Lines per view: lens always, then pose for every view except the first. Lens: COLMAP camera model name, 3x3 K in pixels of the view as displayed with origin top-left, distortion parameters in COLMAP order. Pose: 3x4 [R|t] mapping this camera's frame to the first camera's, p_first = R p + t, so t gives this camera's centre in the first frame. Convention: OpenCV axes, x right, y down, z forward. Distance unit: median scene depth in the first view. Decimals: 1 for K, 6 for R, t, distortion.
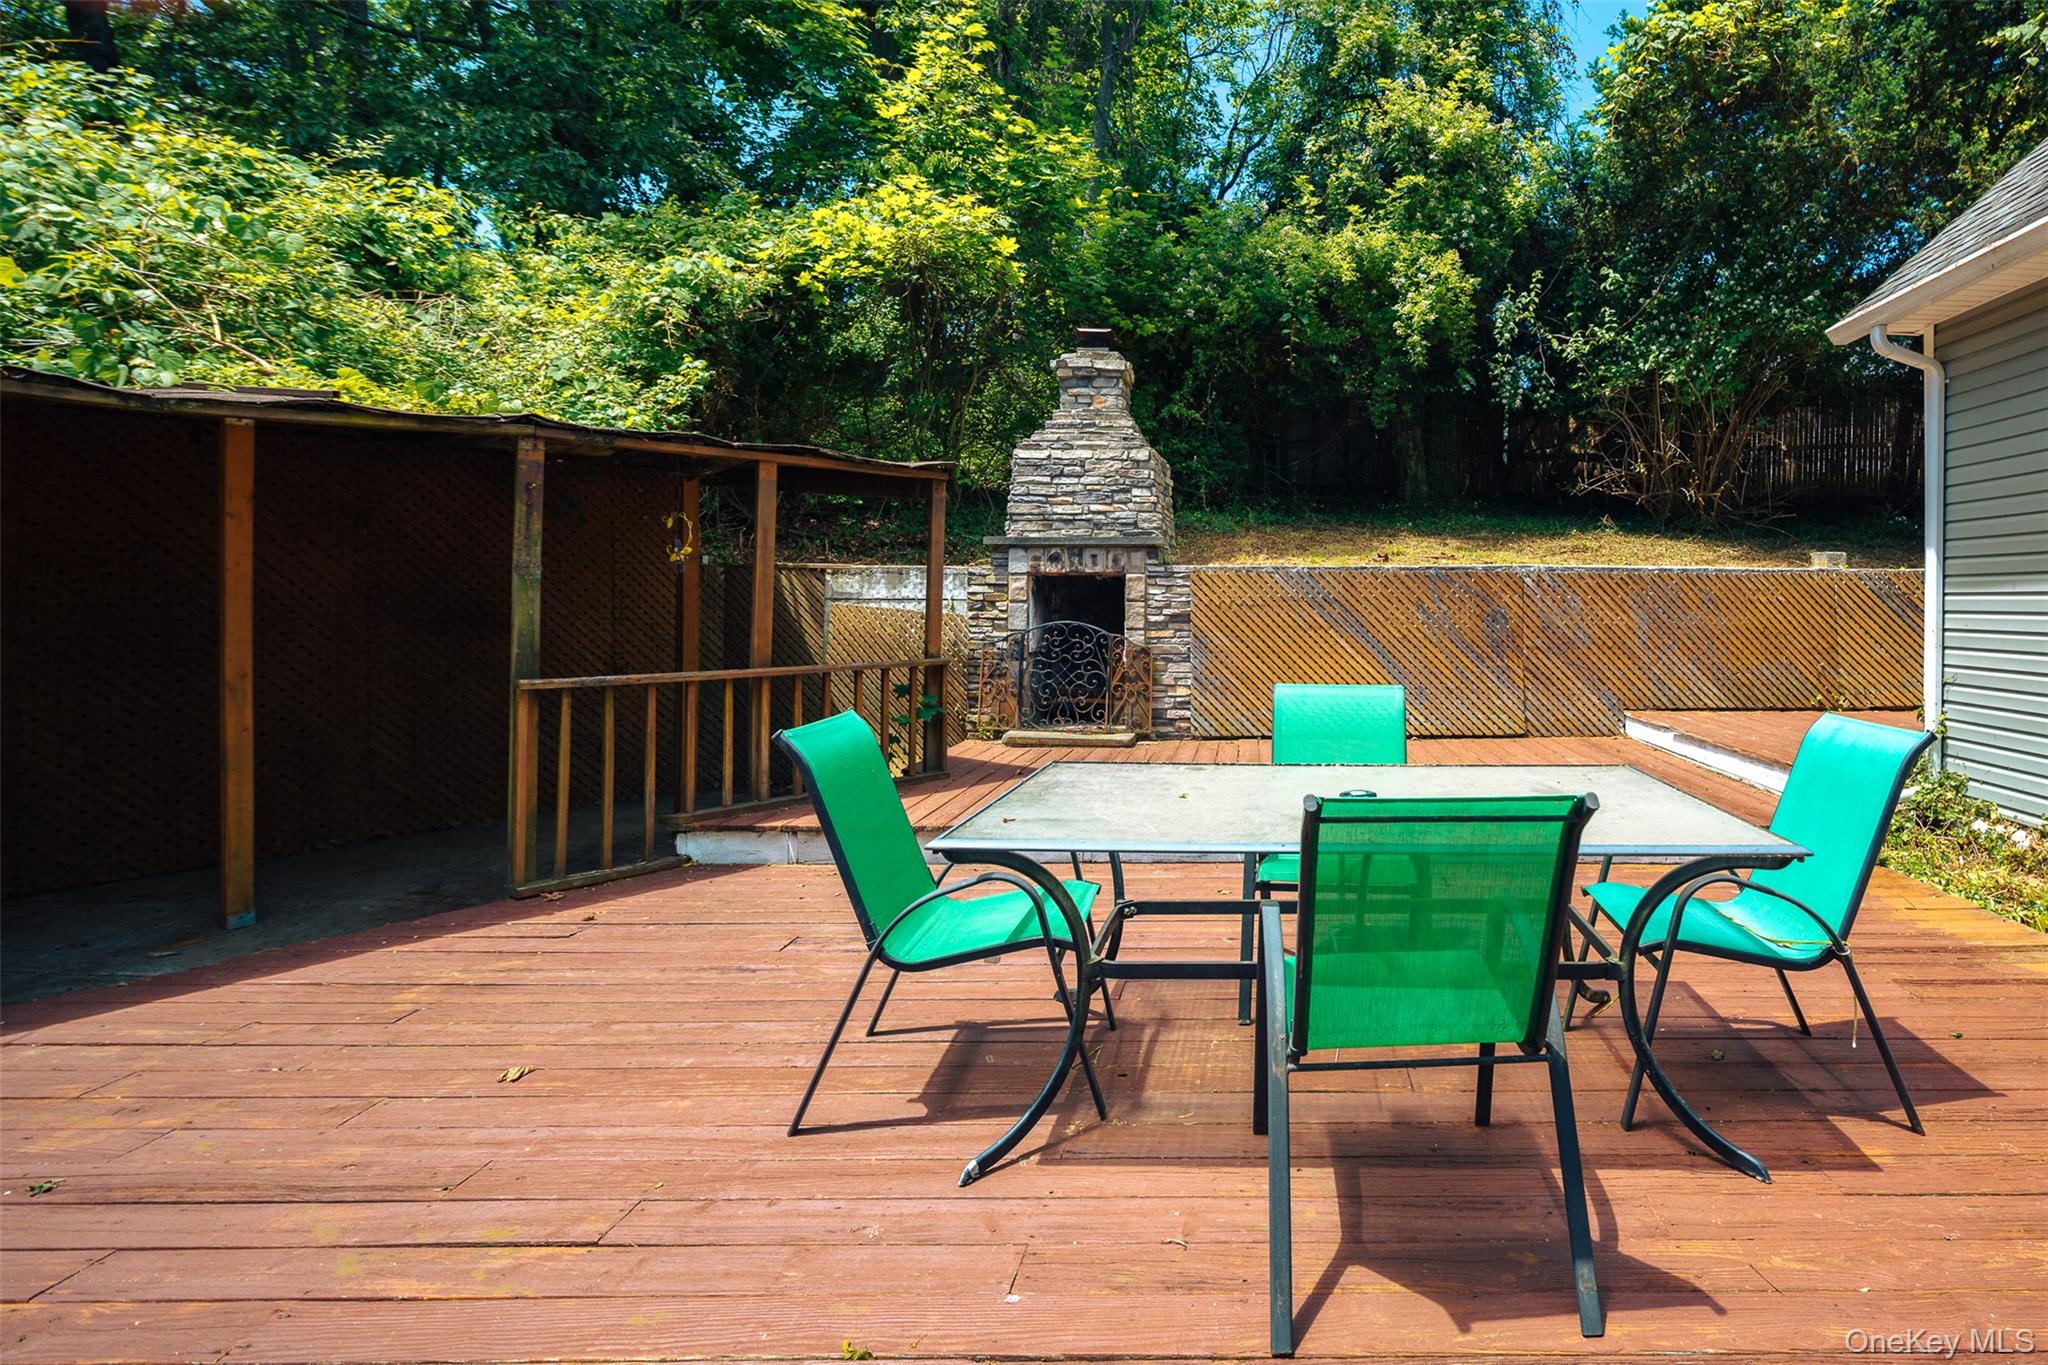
lens RADIAL K [[930.1, 0, 1024.1], [0, 930.1, 597.7], [0, 0, 1]] dist [0.000411, -0.000236]
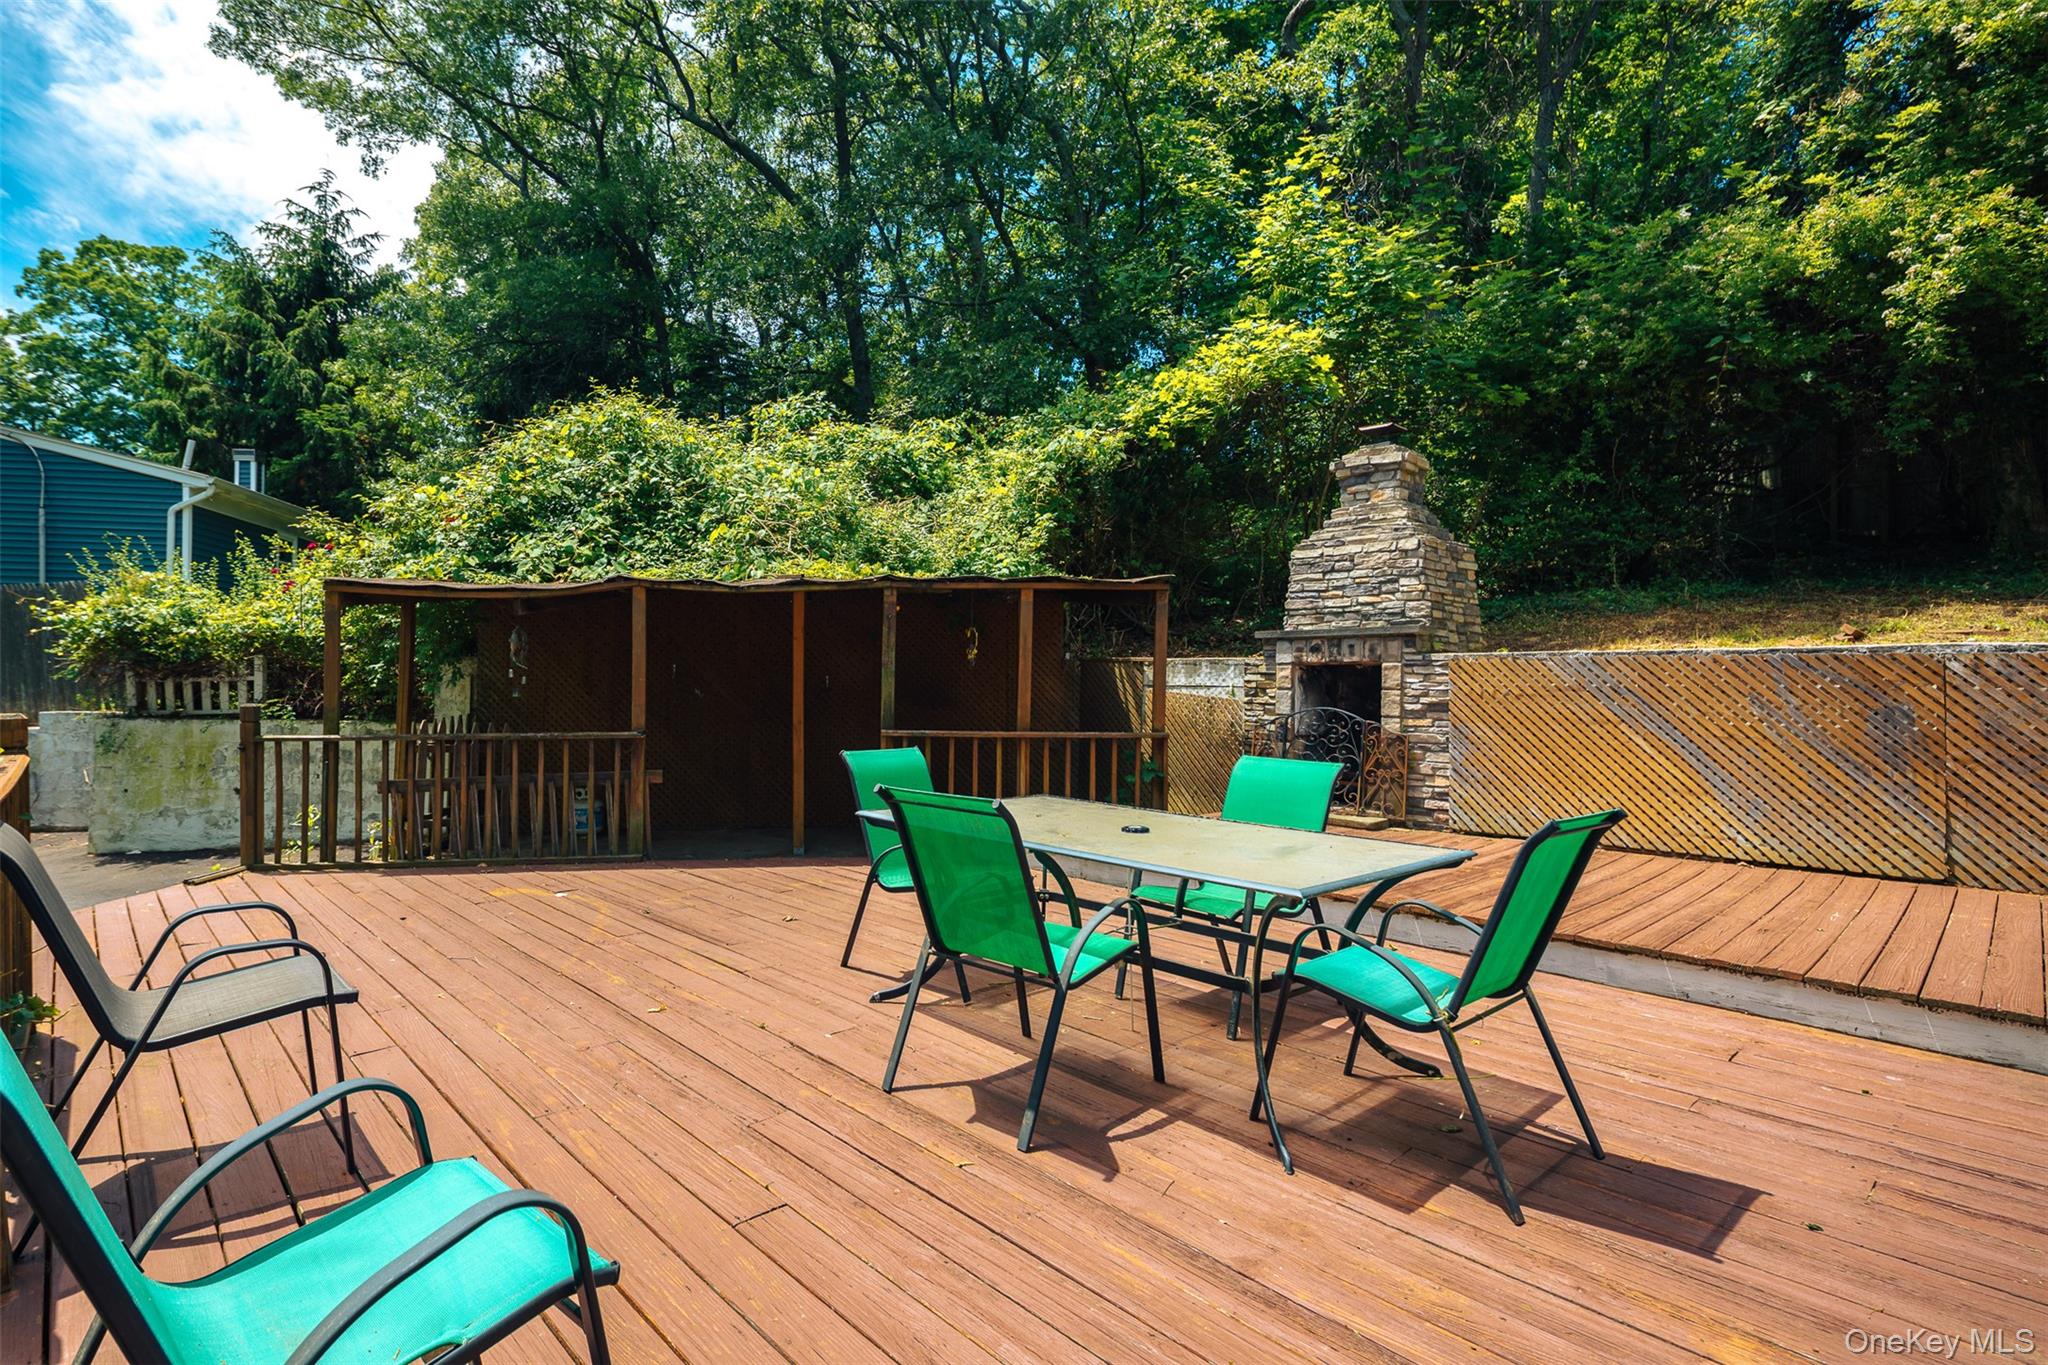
lens RADIAL K [[986.0, 0, 1024.0], [0, 986.0, 682.5], [0, 0, 1]] dist [-0.000880, -0.000731]
pose [[0.685411, 0.003012, -0.728151, 0.621570], [-0.006667, 0.999975, -0.002140, 0.001073], [0.728126, 0.006321, 0.685414, -0.032538]]
